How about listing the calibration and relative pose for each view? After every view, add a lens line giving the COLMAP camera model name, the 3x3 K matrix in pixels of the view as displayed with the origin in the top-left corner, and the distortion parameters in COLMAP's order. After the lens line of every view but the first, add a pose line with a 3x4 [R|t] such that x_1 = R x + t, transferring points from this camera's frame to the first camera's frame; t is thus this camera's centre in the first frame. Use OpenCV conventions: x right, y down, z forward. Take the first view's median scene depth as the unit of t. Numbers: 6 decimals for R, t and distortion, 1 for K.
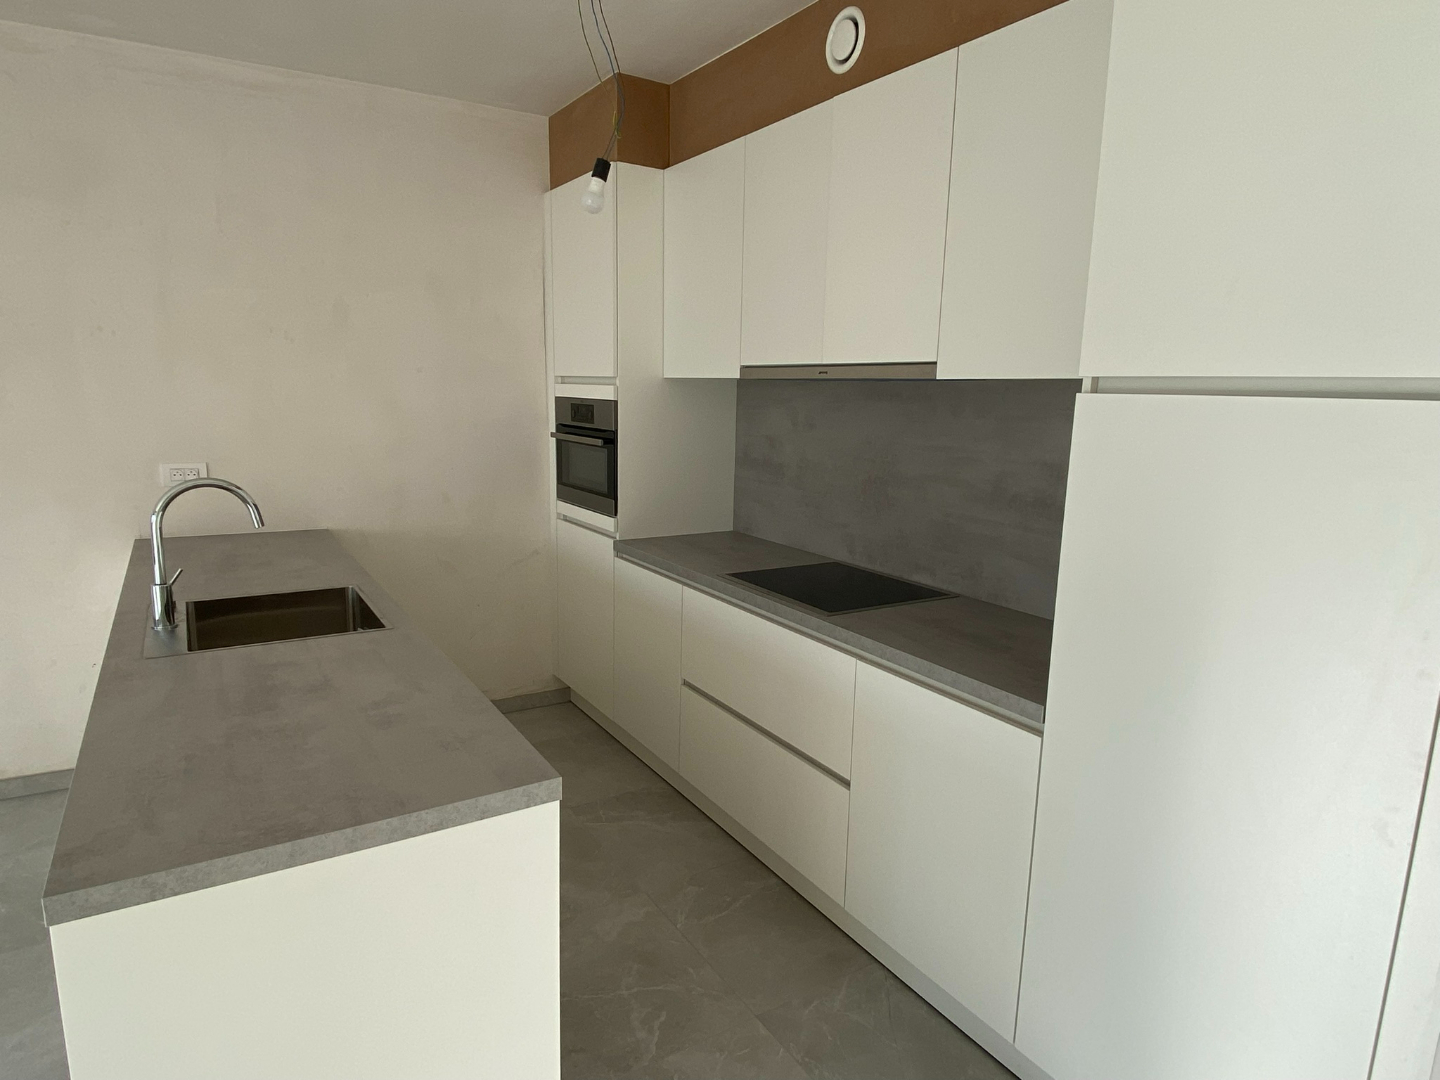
lens RADIAL K [[861.8, 0, 717.2], [0, 861.8, 536.1], [0, 0, 1]] dist [0.038868, 0.000737]
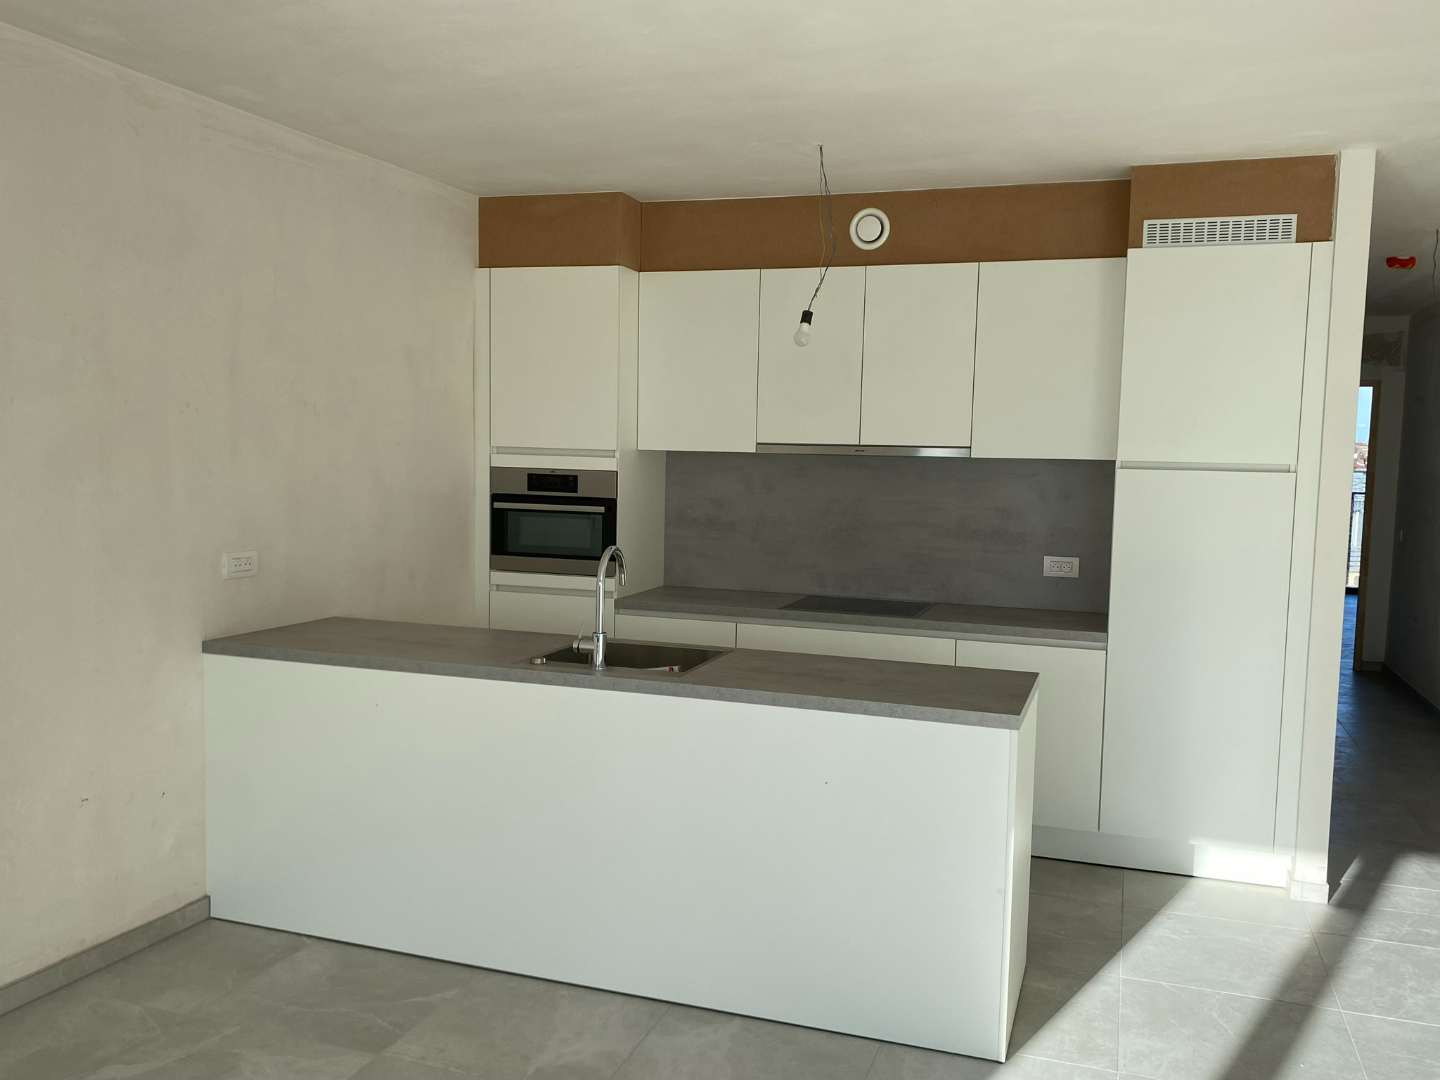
lens RADIAL K [[1207.3, 0, 720.6], [0, 1207.3, 545.5], [0, 0, 1]] dist [0.068090, 0.000406]
pose [[0.765058, -0.058224, 0.641324, -1.035342], [0.104730, 0.993895, -0.034703, 0.005529], [-0.635388, 0.093716, 0.766485, -0.267810]]
